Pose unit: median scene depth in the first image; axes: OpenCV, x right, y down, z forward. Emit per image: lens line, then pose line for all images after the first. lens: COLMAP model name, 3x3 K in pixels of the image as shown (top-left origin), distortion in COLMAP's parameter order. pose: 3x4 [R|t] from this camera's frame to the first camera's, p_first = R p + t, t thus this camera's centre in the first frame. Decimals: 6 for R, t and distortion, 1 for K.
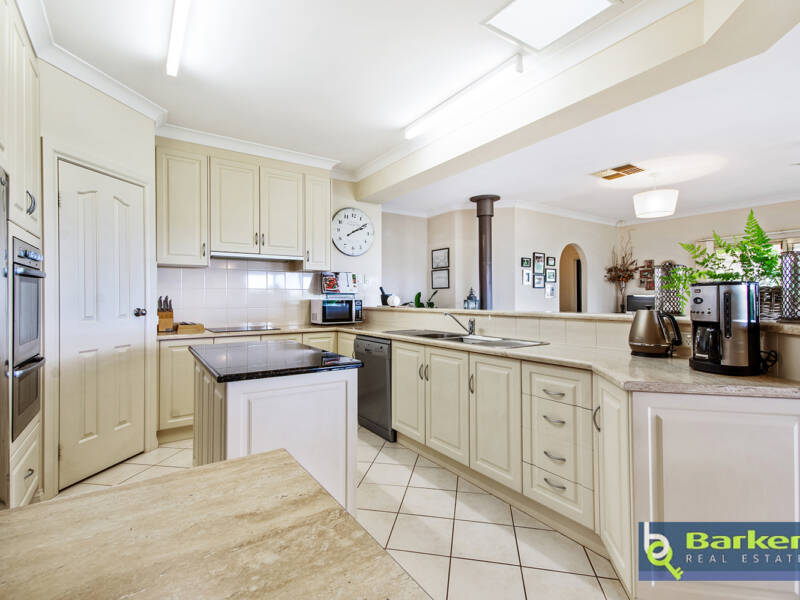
lens RADIAL K [[390.6, 0, 400.1], [0, 390.6, 297.5], [0, 0, 1]] dist [0.021555, 0.000446]
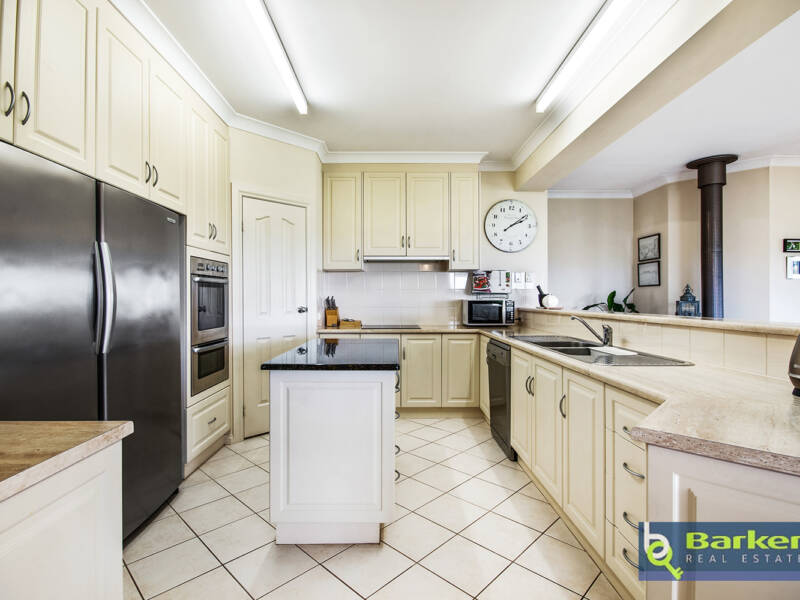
lens RADIAL K [[405.8, 0, 400.0], [0, 405.8, 300.0], [0, 0, 1]] dist [-0.000476, 0.000267]
pose [[0.838164, 0.005036, -0.545395, 0.195732], [-0.000874, 0.999968, 0.007890, -0.001750], [0.545418, -0.006137, 0.838142, 0.068886]]
